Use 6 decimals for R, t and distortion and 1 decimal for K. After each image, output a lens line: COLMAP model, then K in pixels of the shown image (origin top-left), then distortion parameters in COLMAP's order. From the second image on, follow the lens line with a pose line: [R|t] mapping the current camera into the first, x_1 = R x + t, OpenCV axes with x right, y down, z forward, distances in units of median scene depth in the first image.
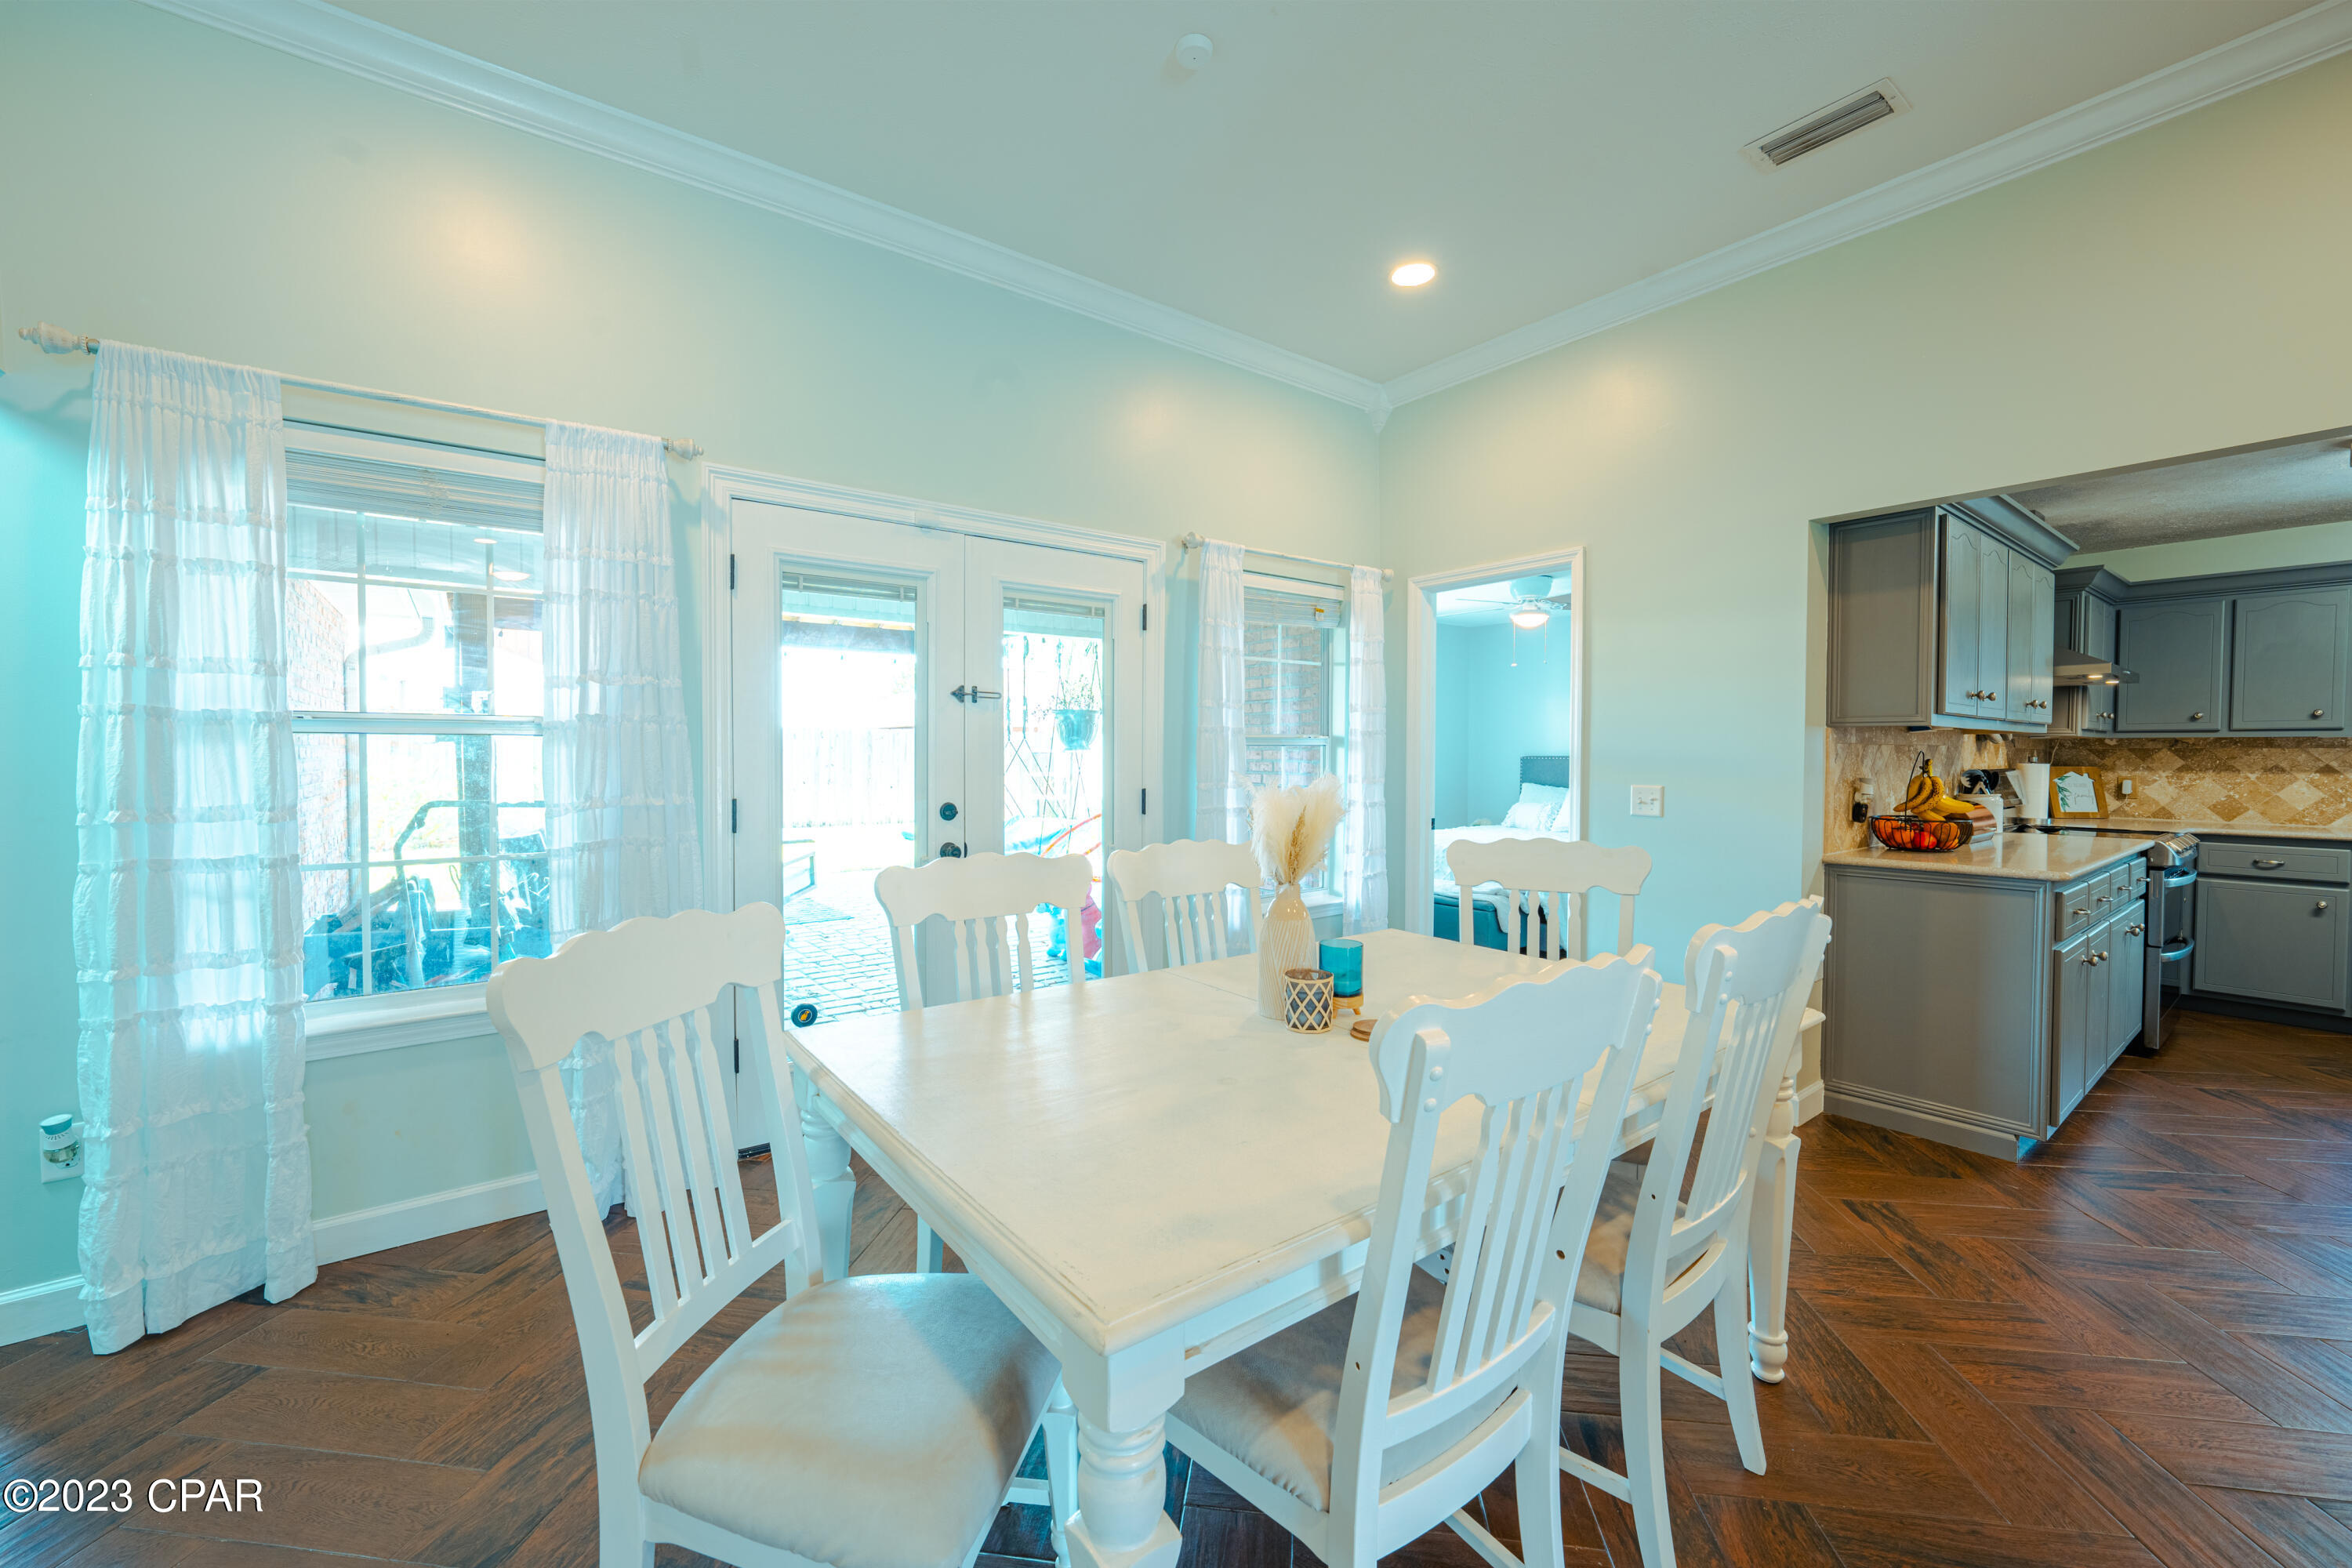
lens RADIAL K [[925.3, 0, 1180.6], [0, 925.3, 775.9], [0, 0, 1]] dist [-0.019769, 0.006785]
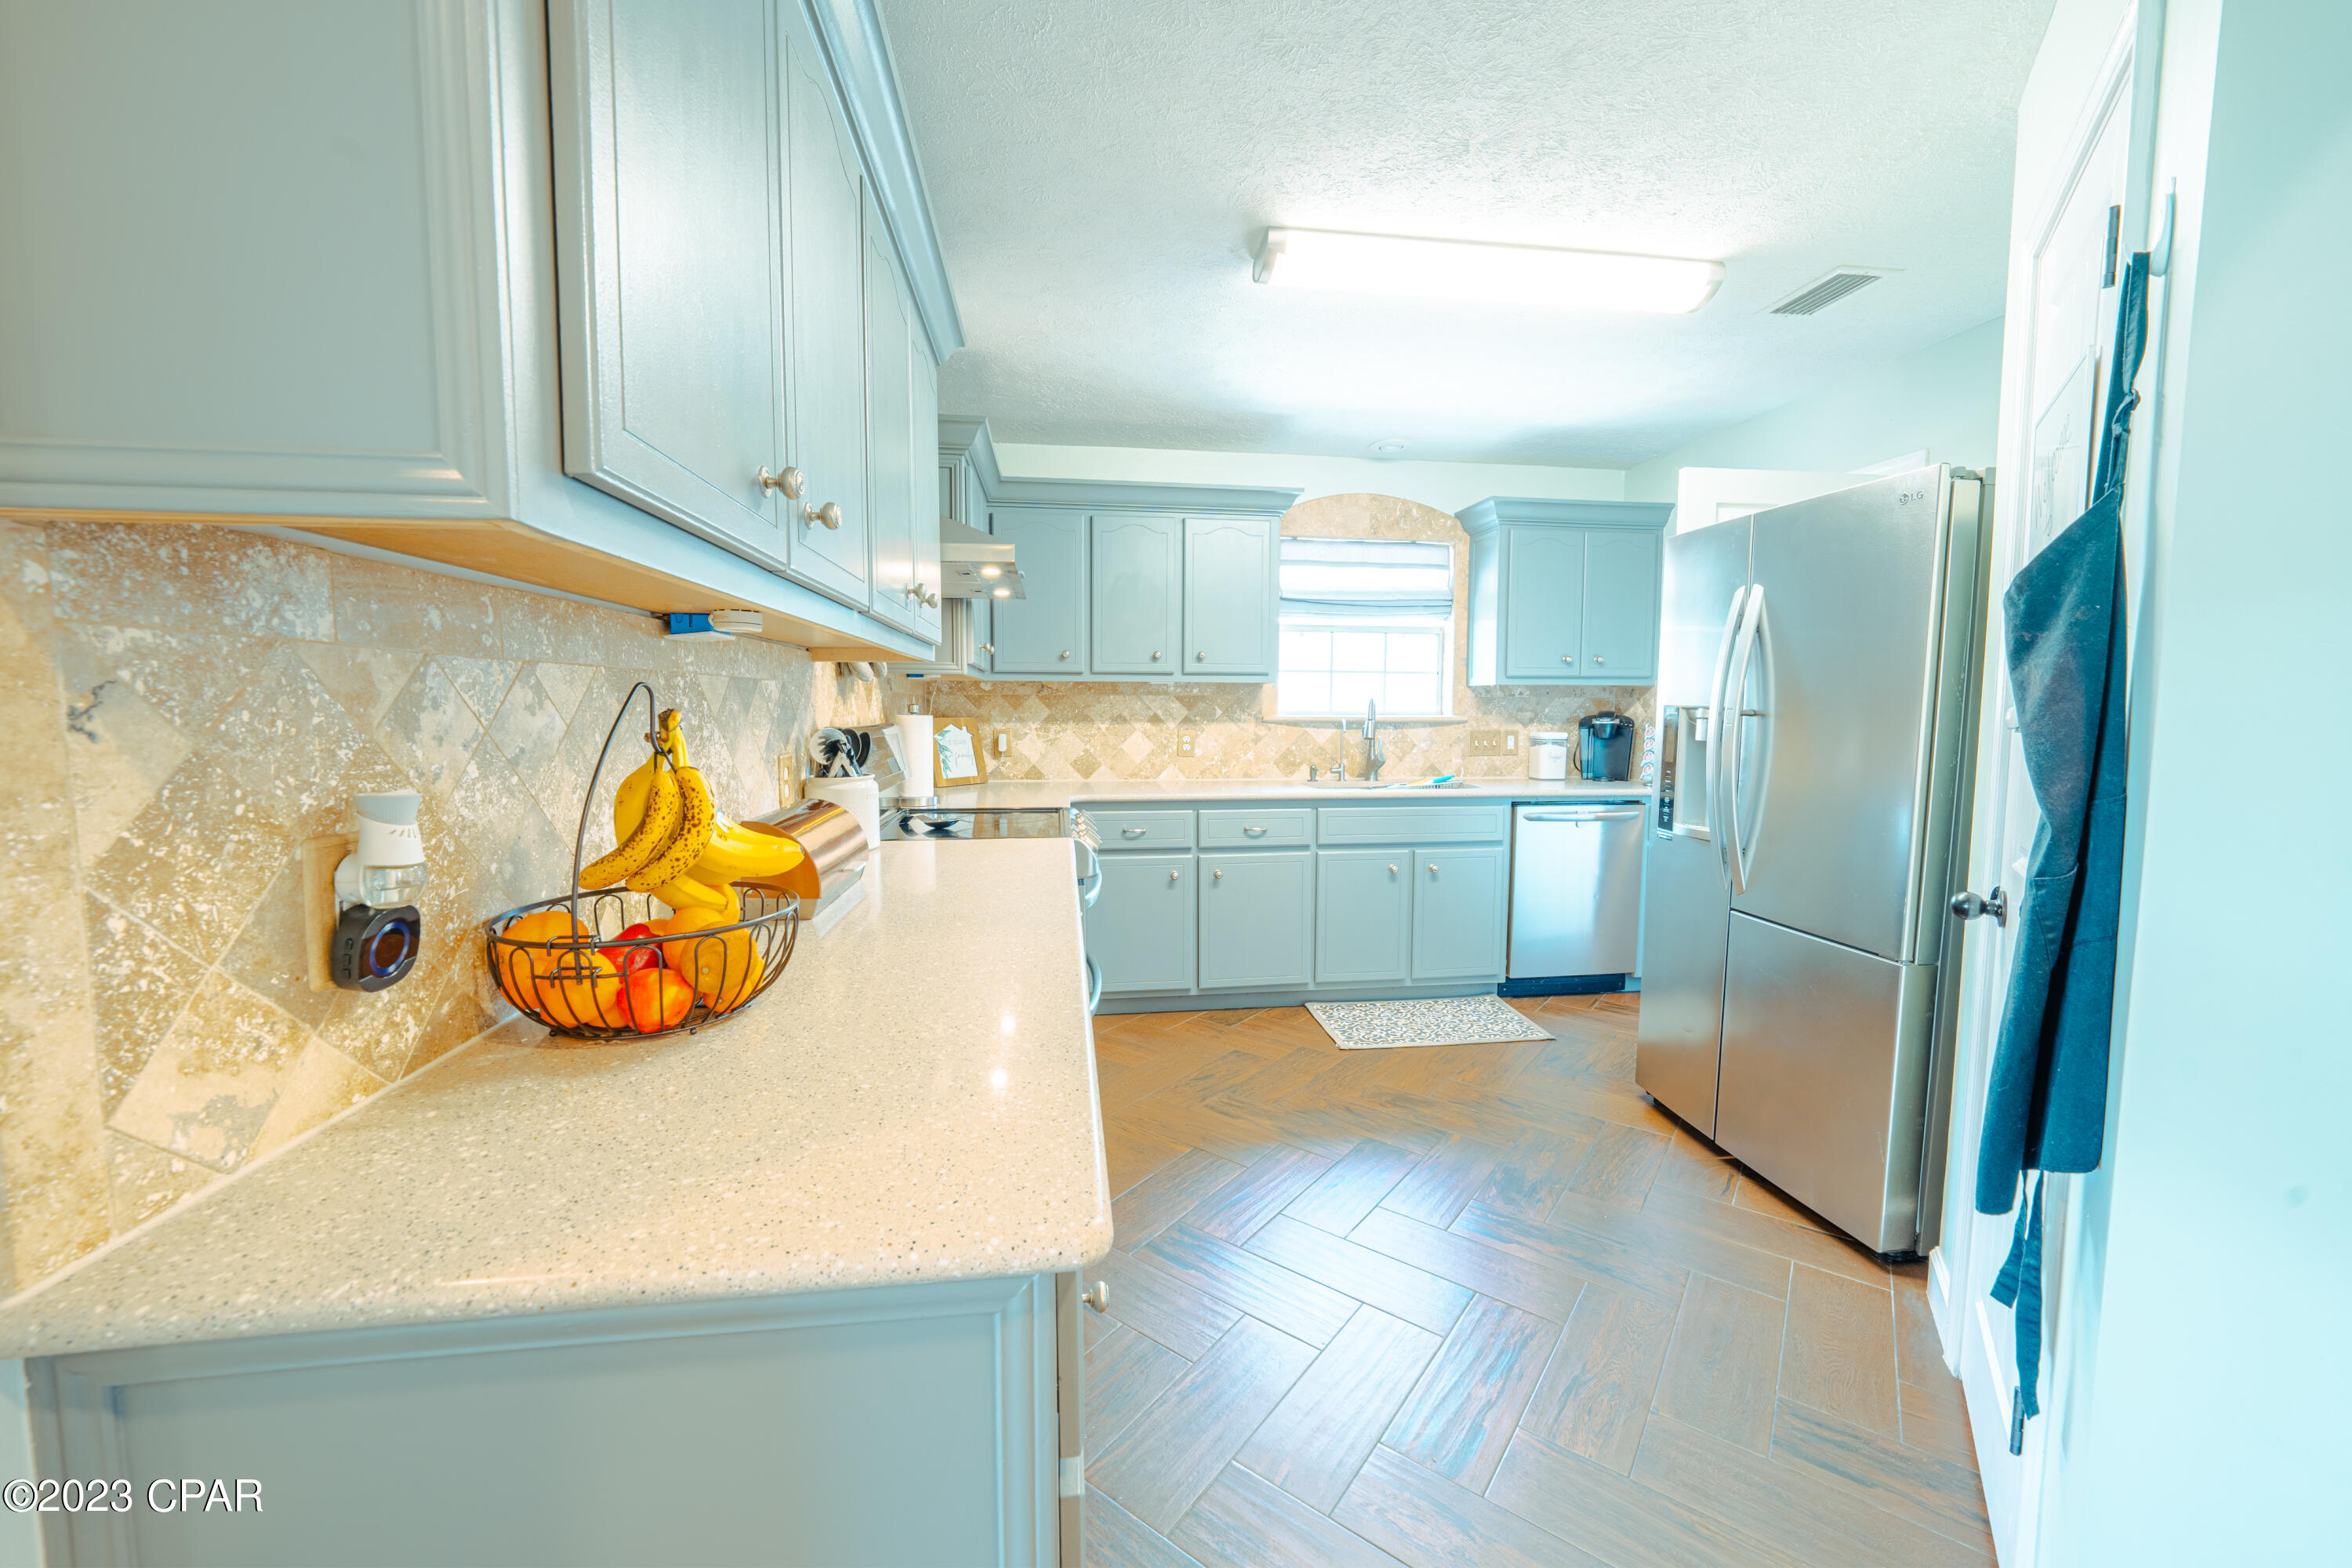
lens RADIAL K [[885.2, 0, 1180.3], [0, 885.2, 776.5], [0, 0, 1]] dist [-0.024760, 0.000007]
pose [[0.494082, -0.069755, 0.866612, 0.485608], [0.019827, 0.997421, 0.068980, -0.009784], [-0.869189, -0.016900, 0.494191, 0.532402]]
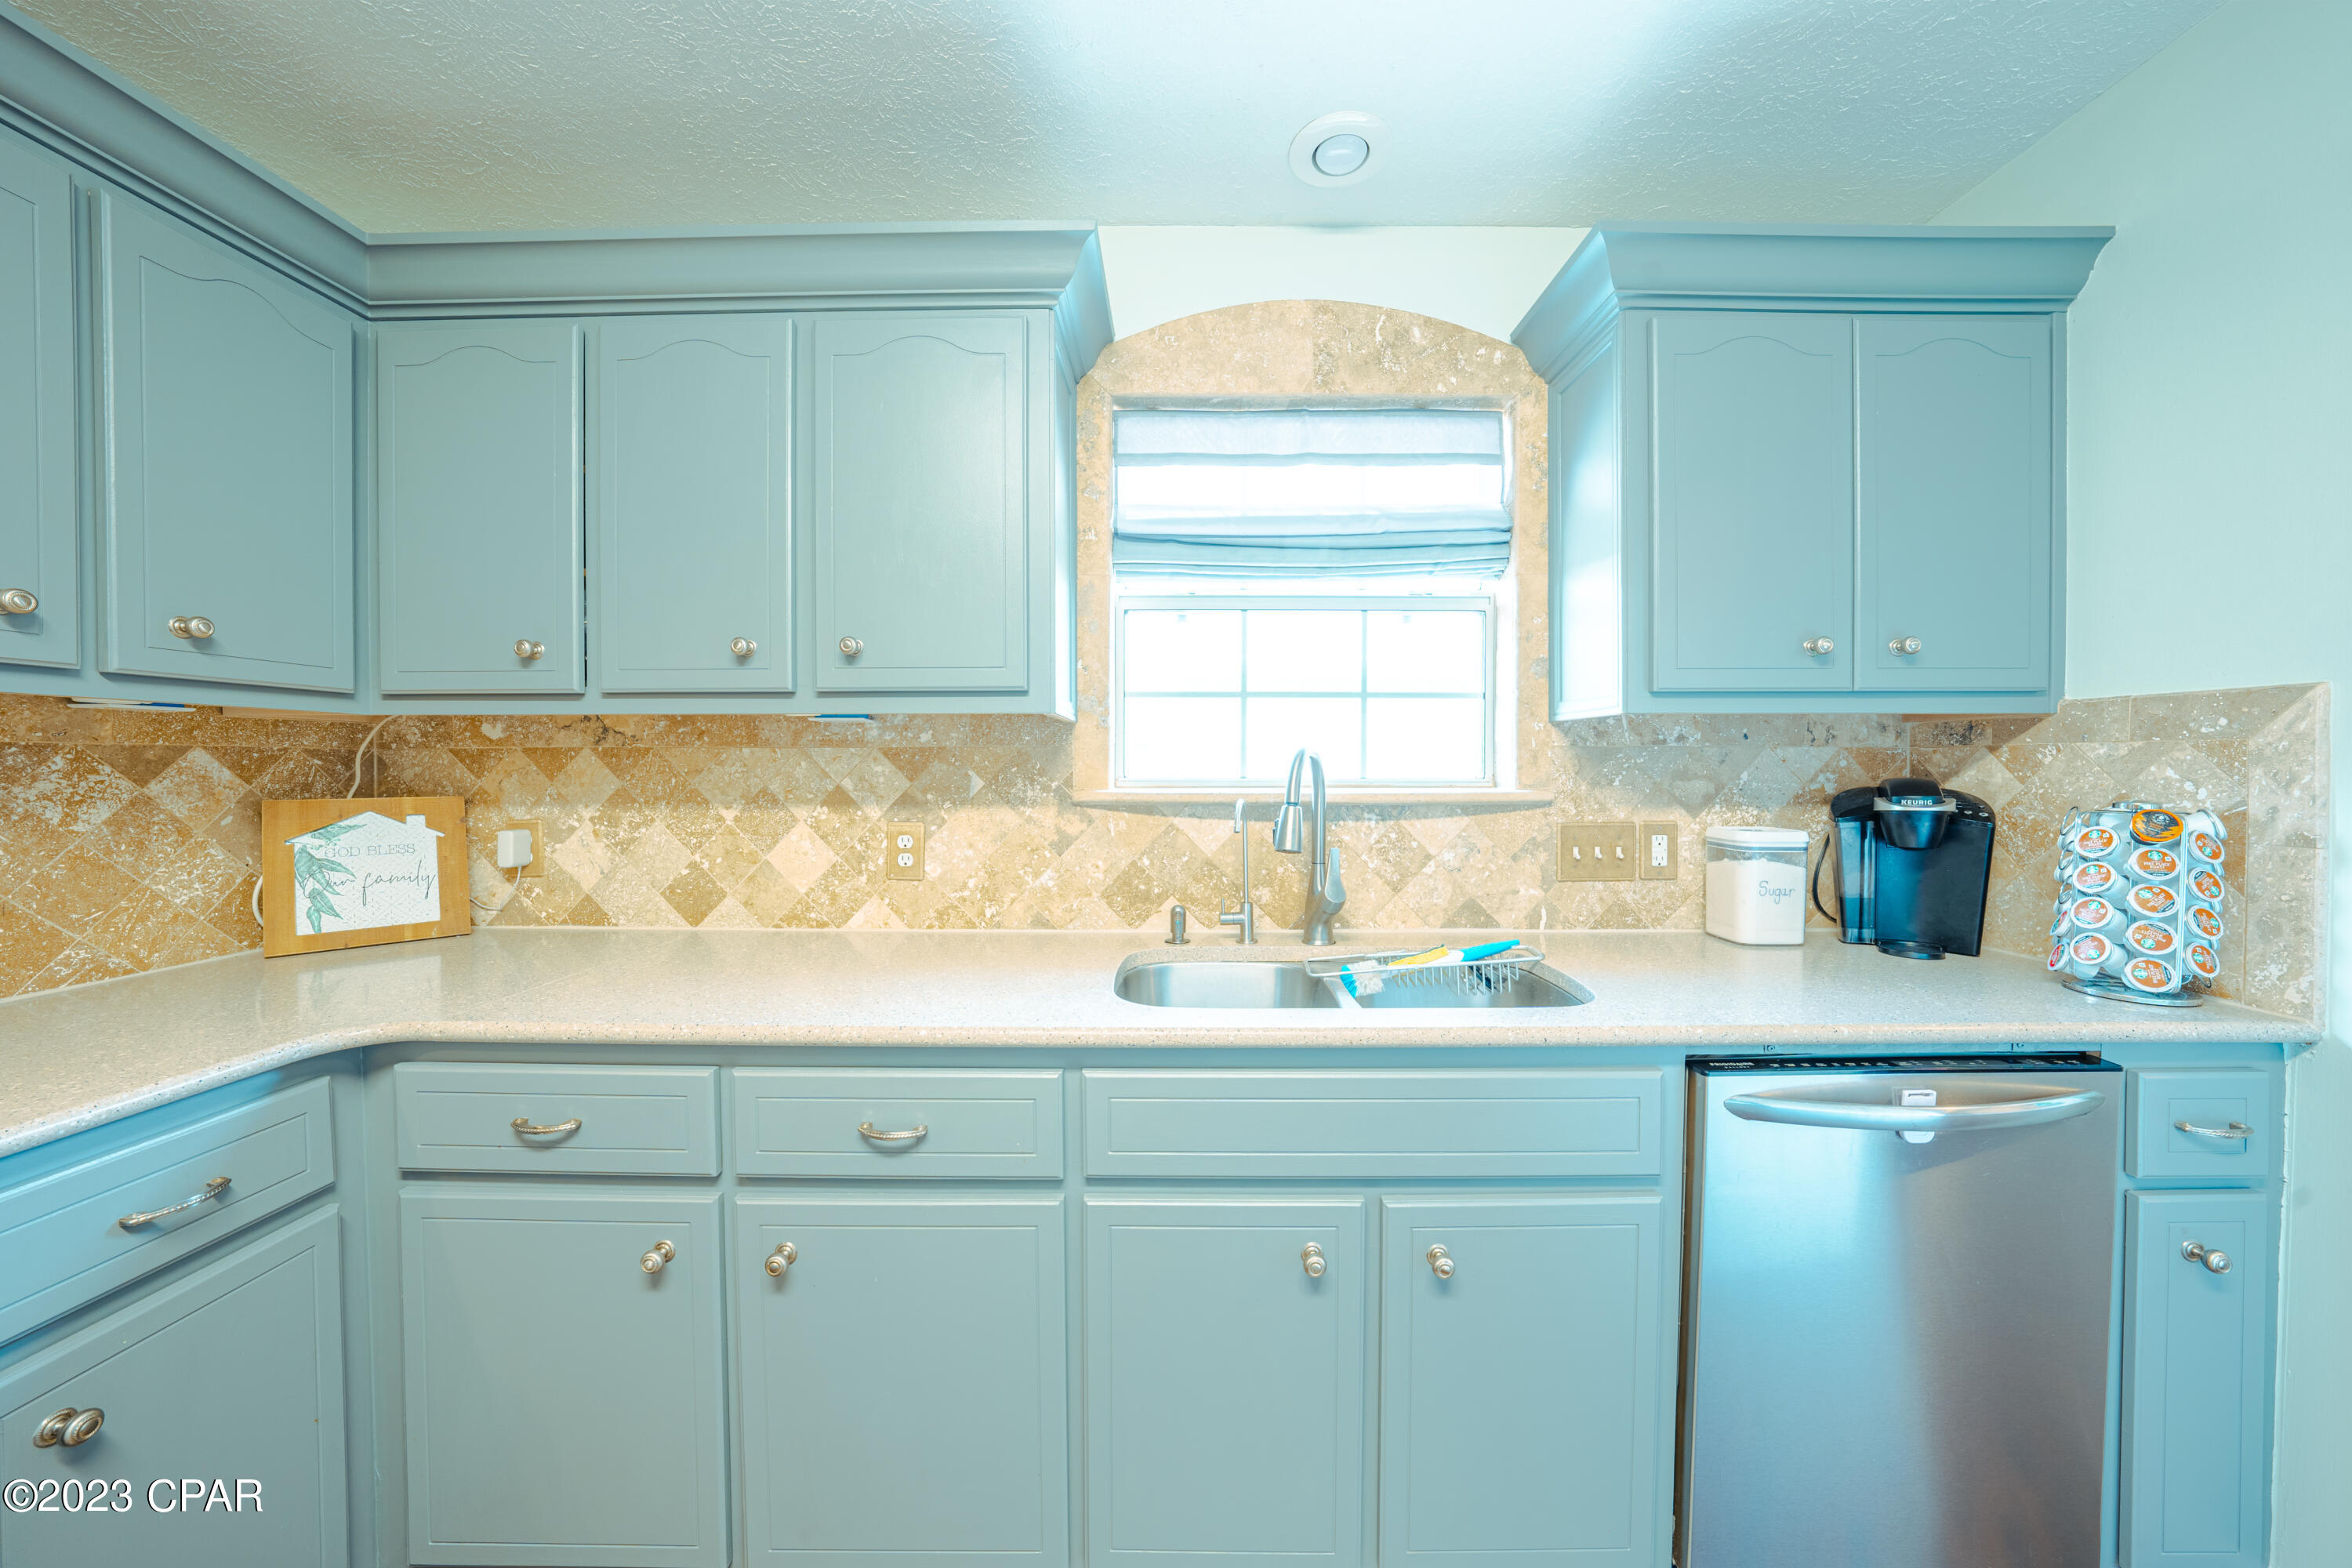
lens RADIAL K [[809.2, 0, 1182.3], [0, 809.2, 778.0], [0, 0, 1]] dist [-0.029630, 0.005835]
pose [[0.611171, -0.015956, 0.791338, 1.057263], [0.021787, 0.999757, 0.003331, -0.013794], [-0.791199, 0.015205, 0.611370, 0.640521]]
